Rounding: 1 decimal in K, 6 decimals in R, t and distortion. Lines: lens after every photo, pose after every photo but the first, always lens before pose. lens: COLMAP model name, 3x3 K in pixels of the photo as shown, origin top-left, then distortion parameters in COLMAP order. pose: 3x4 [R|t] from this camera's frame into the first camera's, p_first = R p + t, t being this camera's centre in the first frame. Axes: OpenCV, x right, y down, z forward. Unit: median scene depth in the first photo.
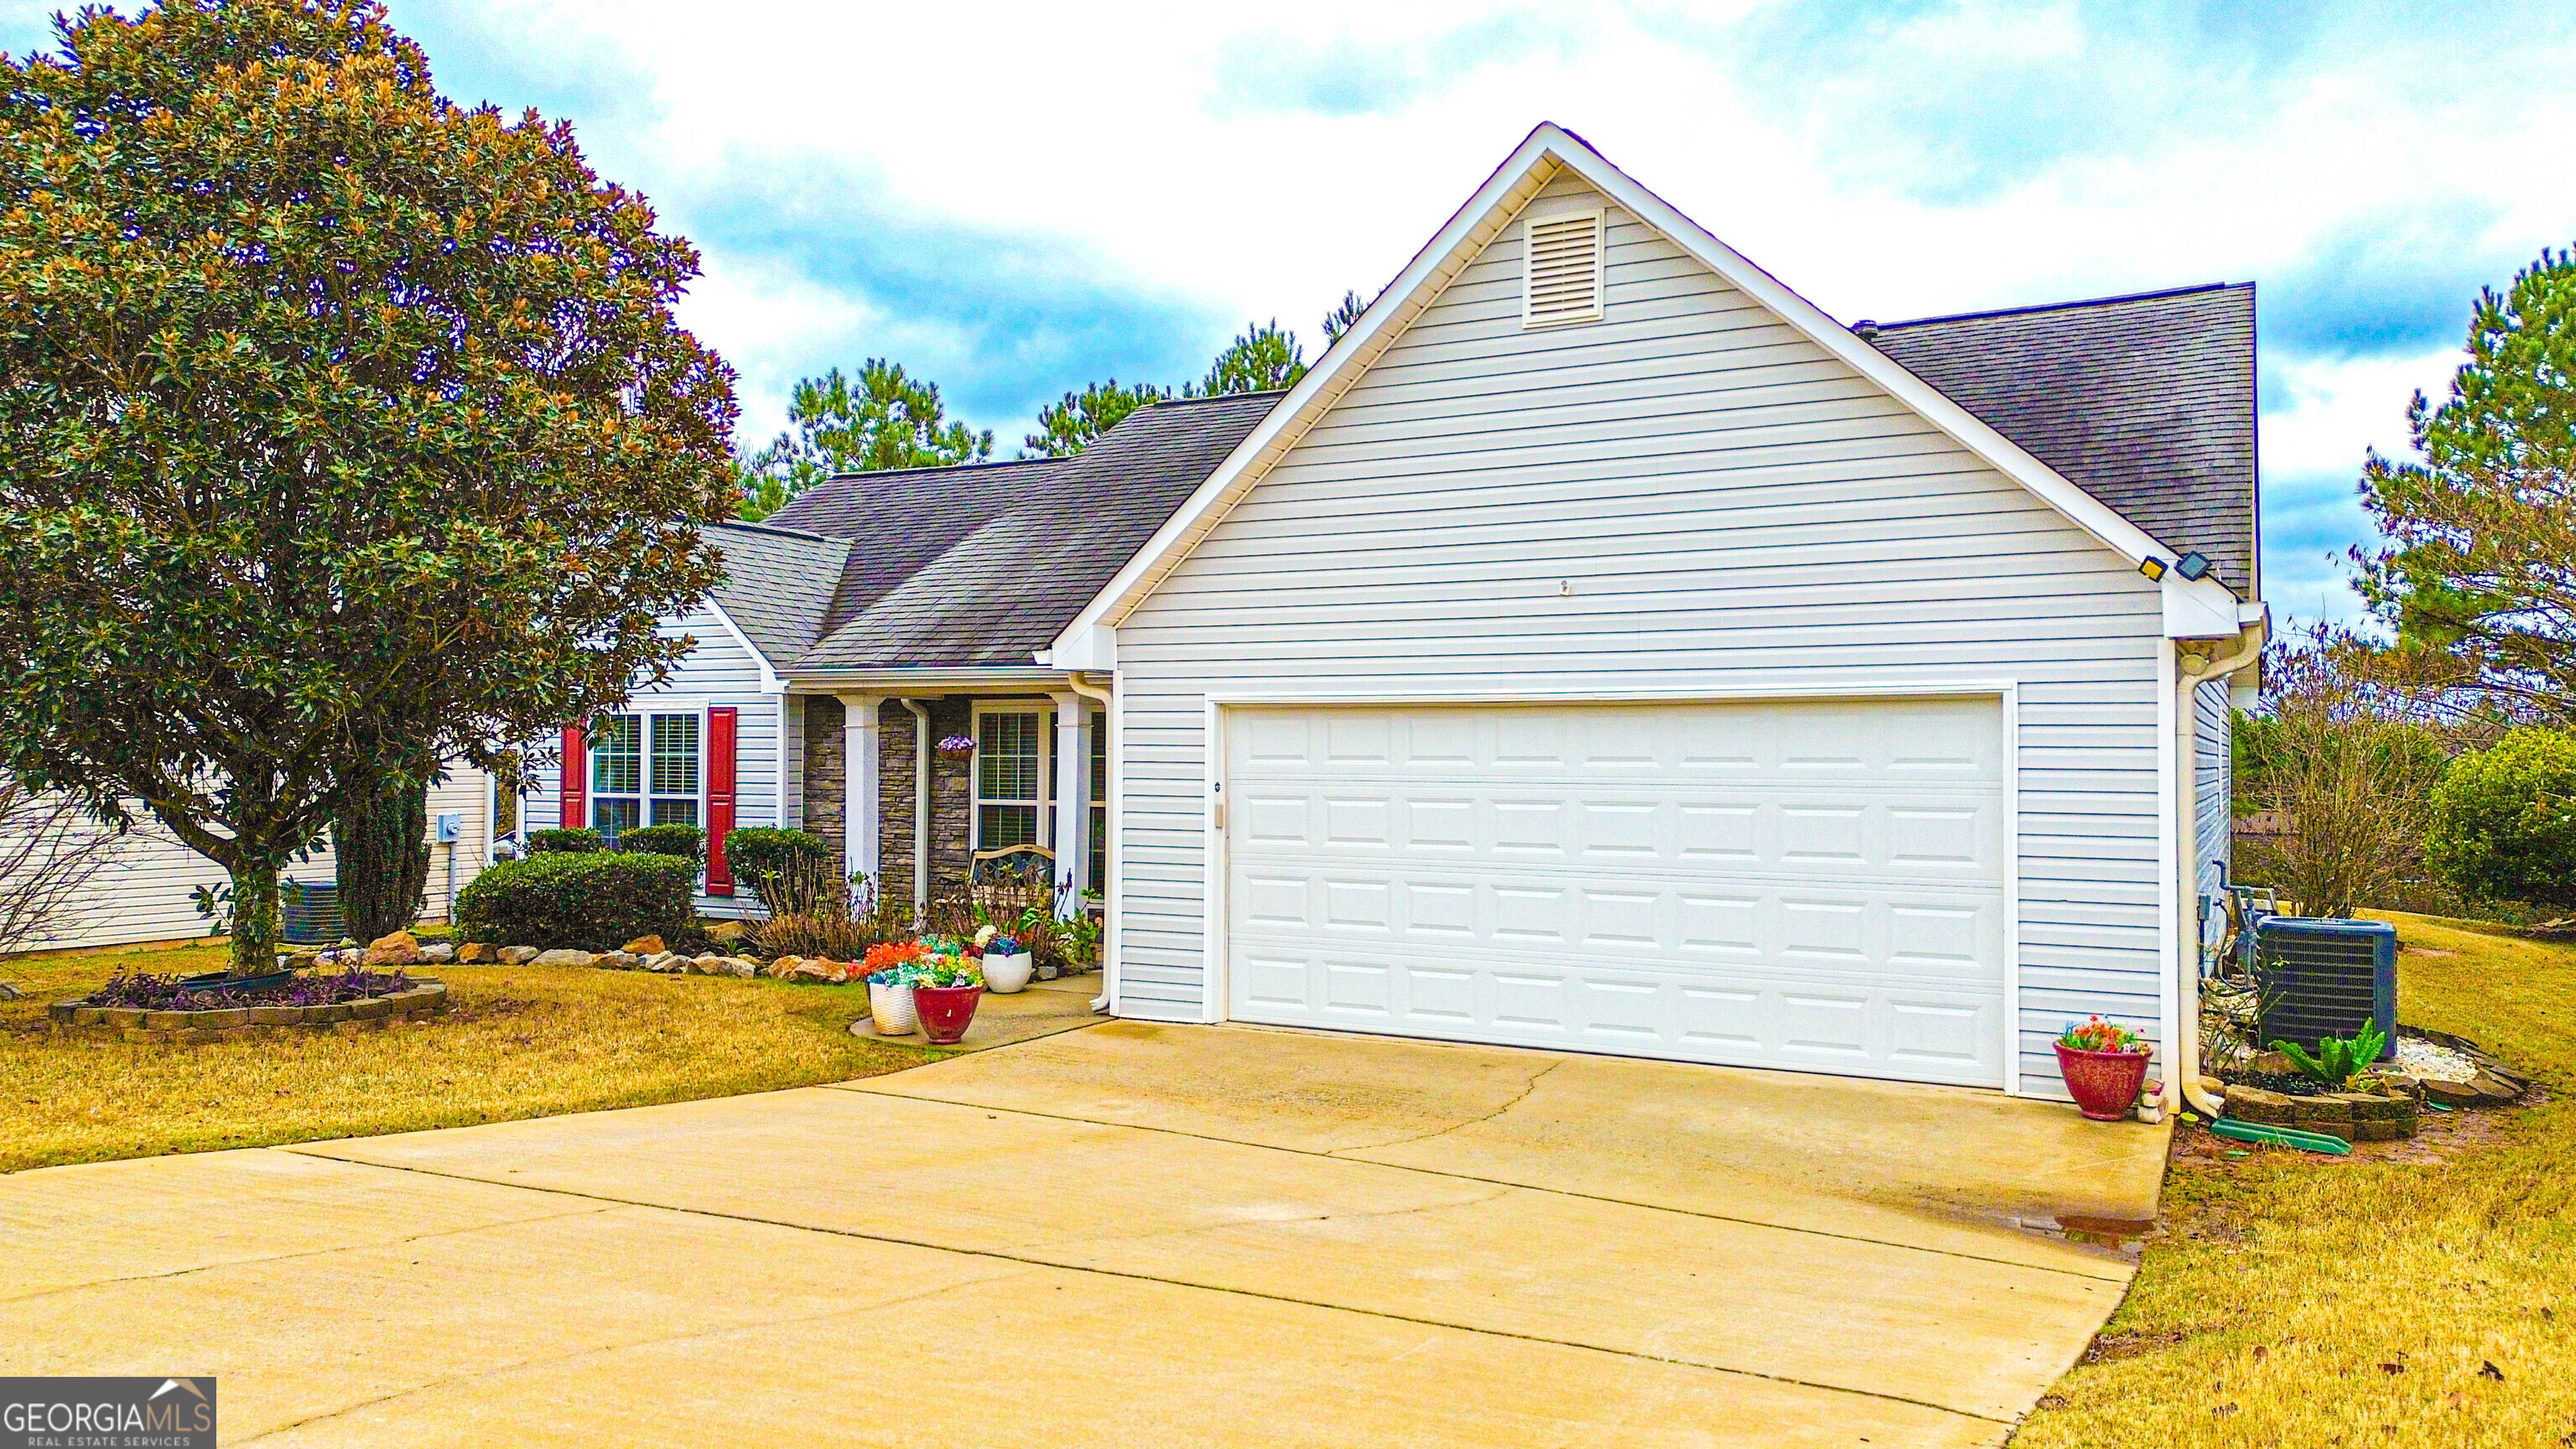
lens RADIAL K [[1814.8, 0, 1288.0], [0, 1814.8, 724.5], [0, 0, 1]] dist [0.084266, -0.080687]
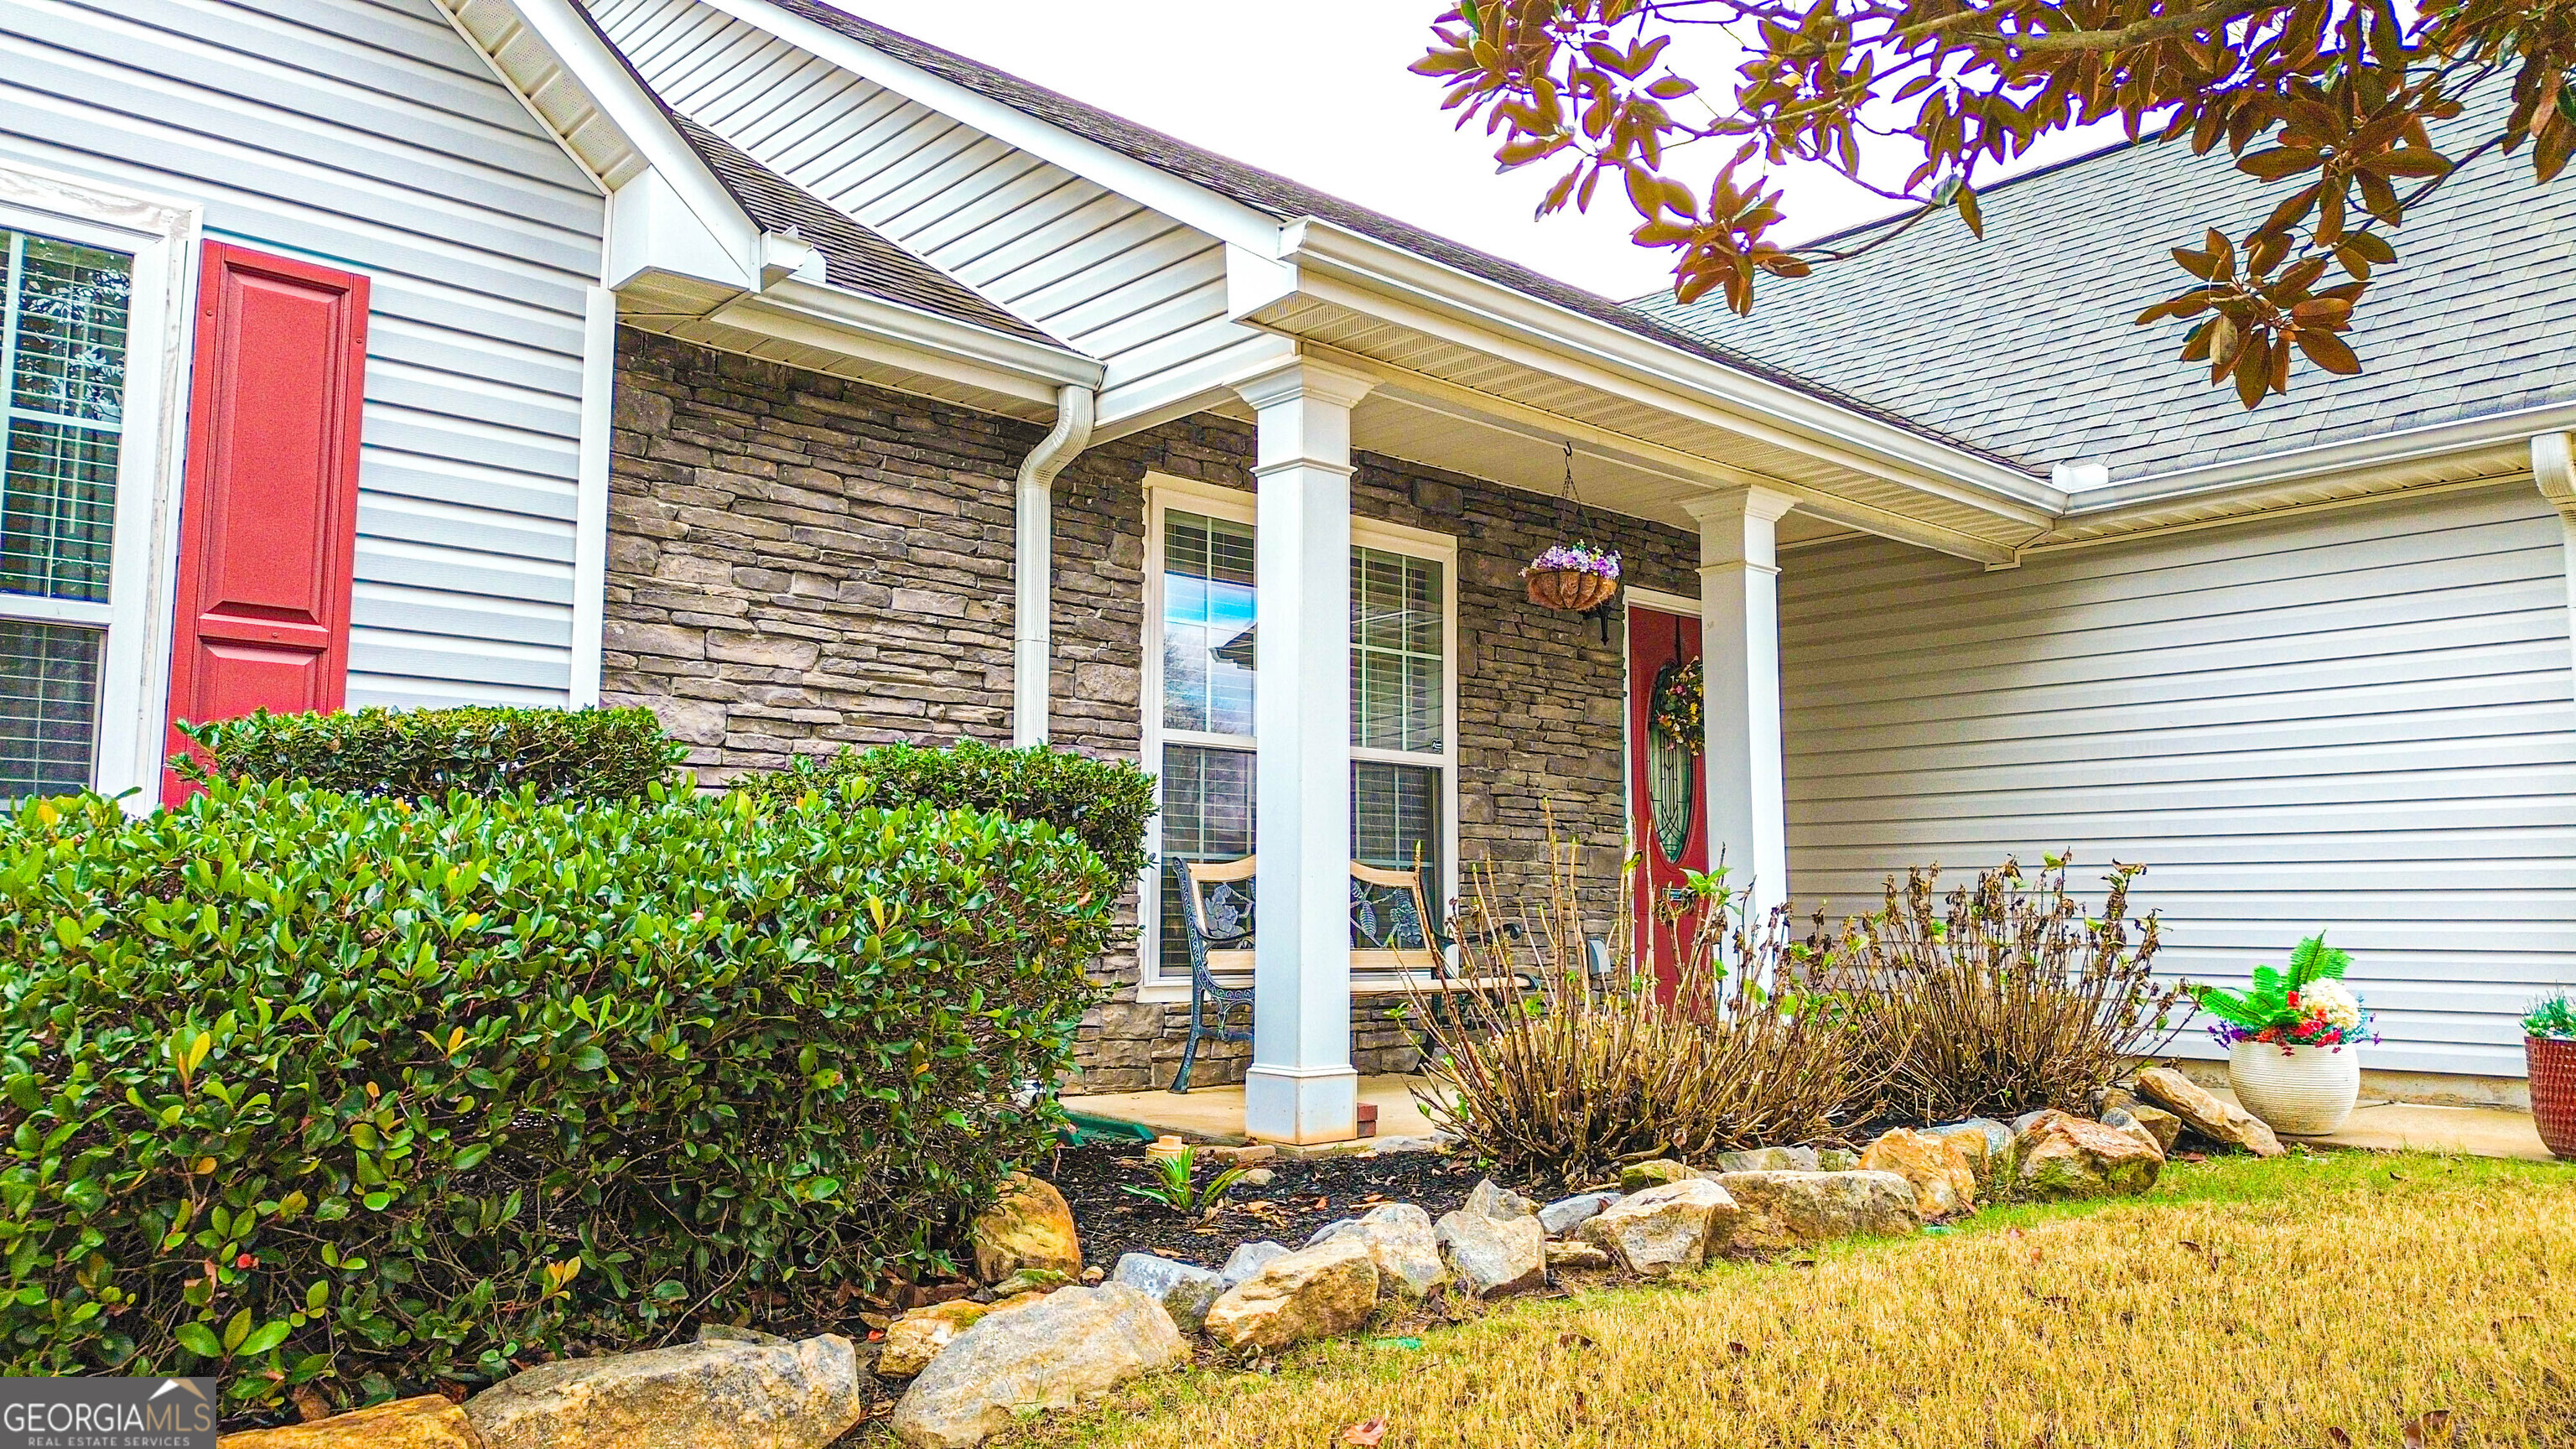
lens RADIAL K [[1814.8, 0, 1288.0], [0, 1814.8, 724.5], [0, 0, 1]] dist [0.084266, -0.080687]
pose [[0.331531, 0.098431, 0.938296, -0.676653], [-0.022533, 0.995085, -0.096427, 0.099492], [-0.943175, 0.010826, 0.332119, 1.104767]]
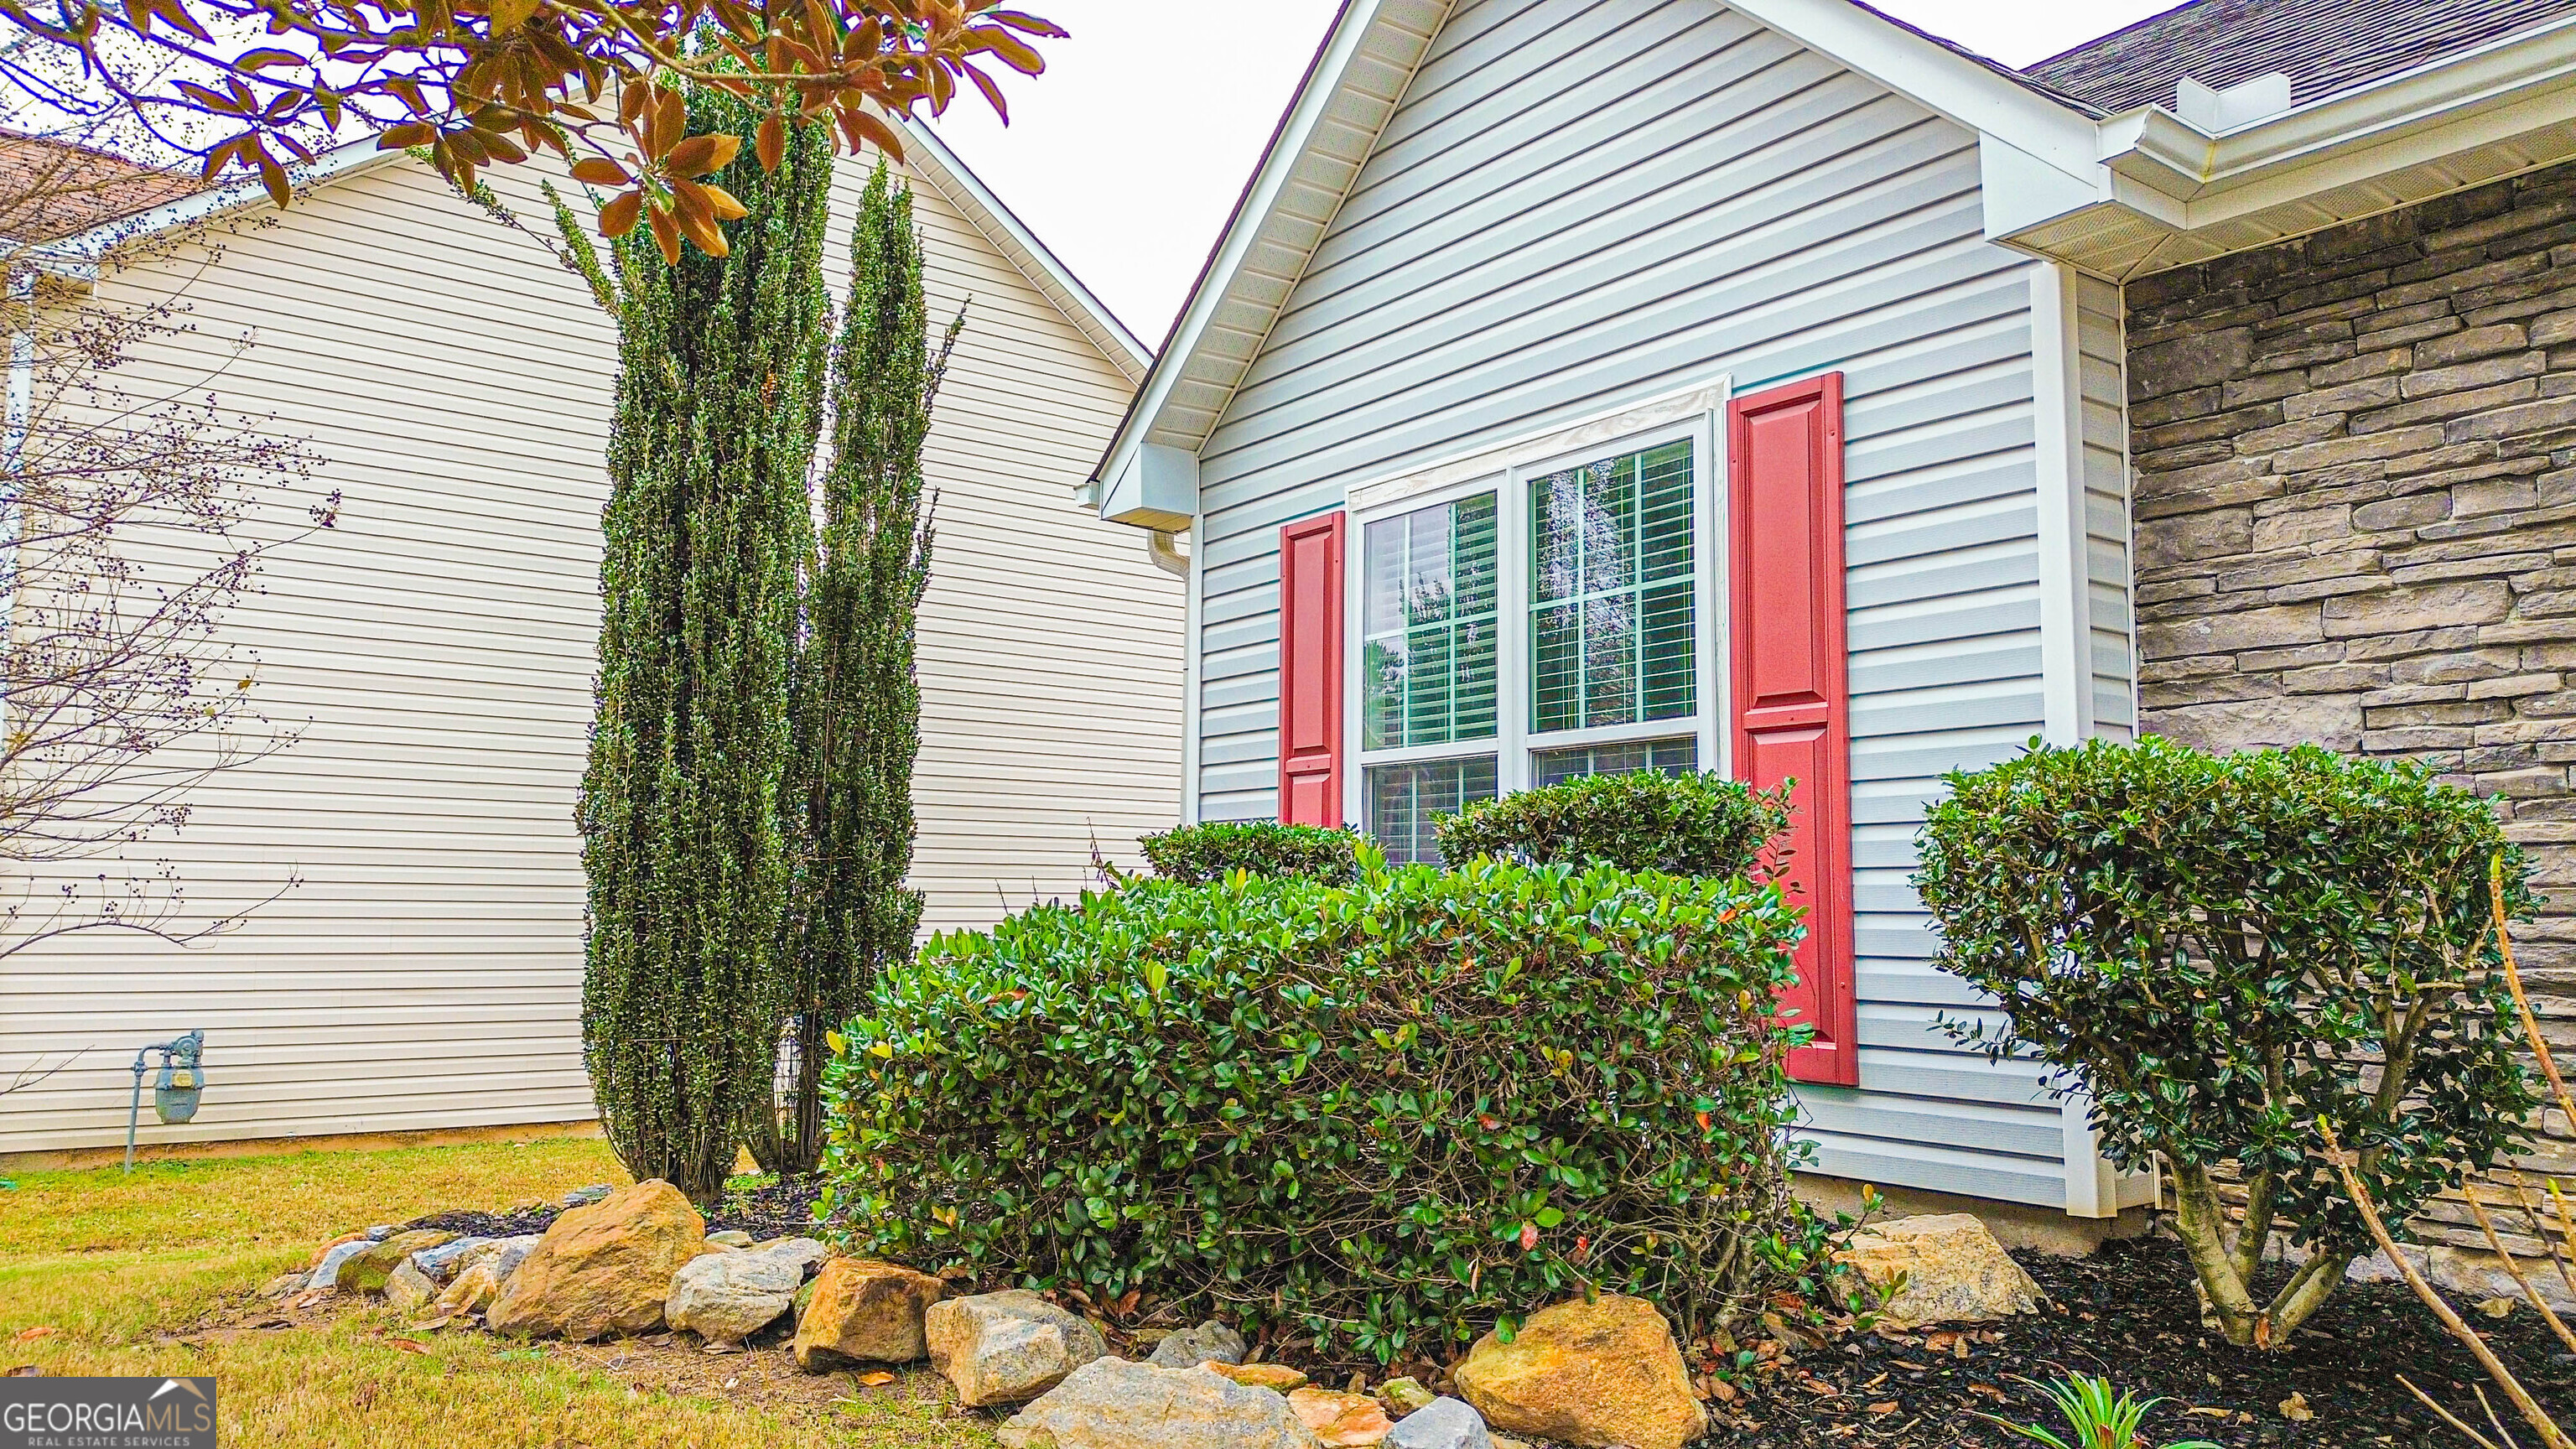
lens RADIAL K [[1817.6, 0, 1288.0], [0, 1817.6, 724.5], [0, 0, 1]] dist [0.096784, -0.100175]
pose [[0.909431, -0.042102, -0.413718, -0.368085], [0.003939, 0.995689, -0.092668, 0.091292], [0.415836, 0.082645, 0.905676, 1.005821]]
